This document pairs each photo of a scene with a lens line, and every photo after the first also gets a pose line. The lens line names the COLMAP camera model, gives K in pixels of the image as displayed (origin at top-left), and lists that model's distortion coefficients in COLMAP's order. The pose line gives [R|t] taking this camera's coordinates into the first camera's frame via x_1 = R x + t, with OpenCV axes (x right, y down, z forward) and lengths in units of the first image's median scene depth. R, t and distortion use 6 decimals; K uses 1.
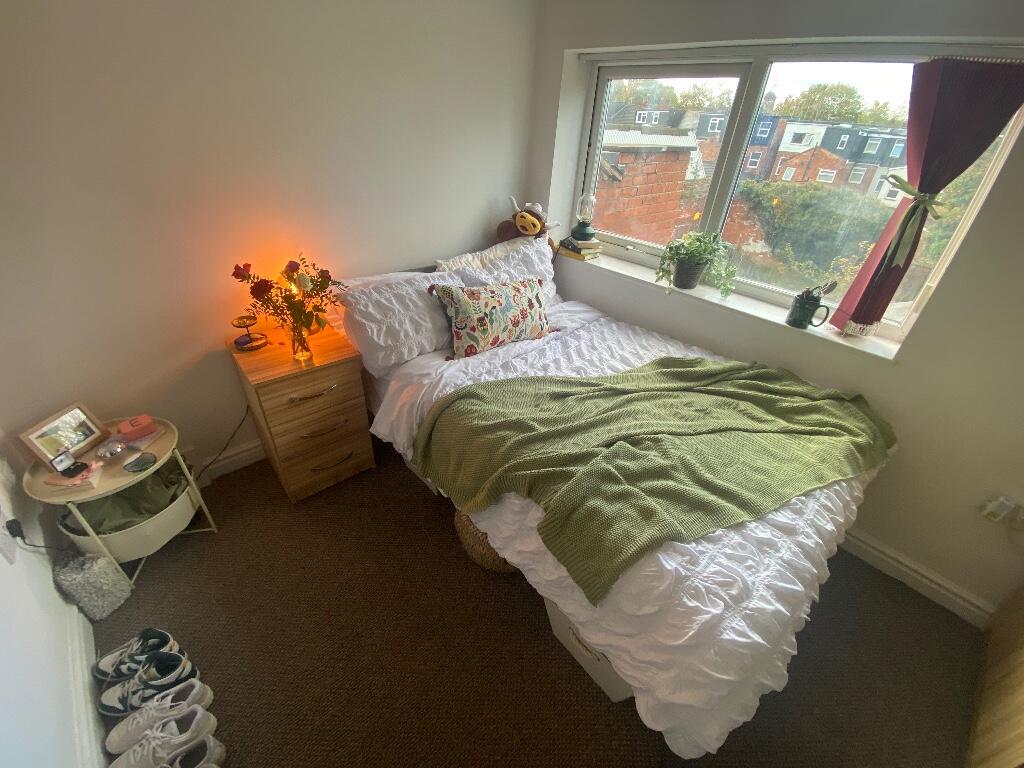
lens RADIAL K [[393.5, 0, 509.2], [0, 393.5, 378.8], [0, 0, 1]] dist [-0.054961, 0.000094]
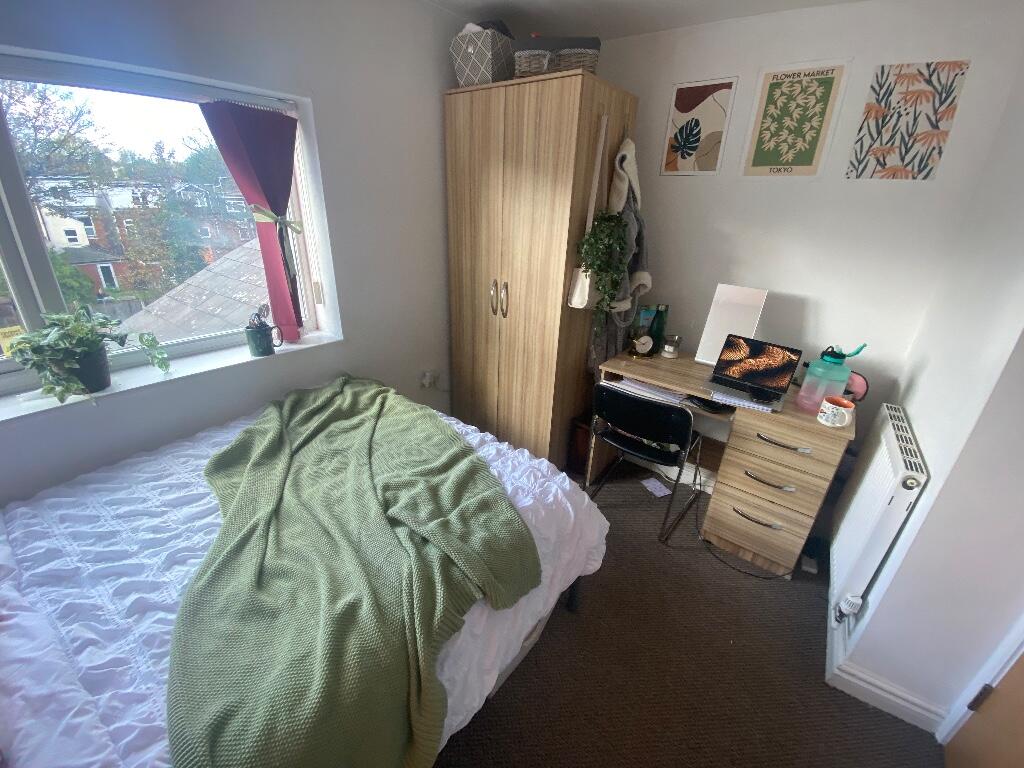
lens RADIAL K [[393.5, 0, 509.2], [0, 393.5, 378.8], [0, 0, 1]] dist [-0.054961, 0.000094]
pose [[-0.201528, -0.410199, 0.889451, -0.347197], [0.471503, 0.755318, 0.455171, -0.277633], [-0.858529, 0.511108, 0.041192, 0.483313]]
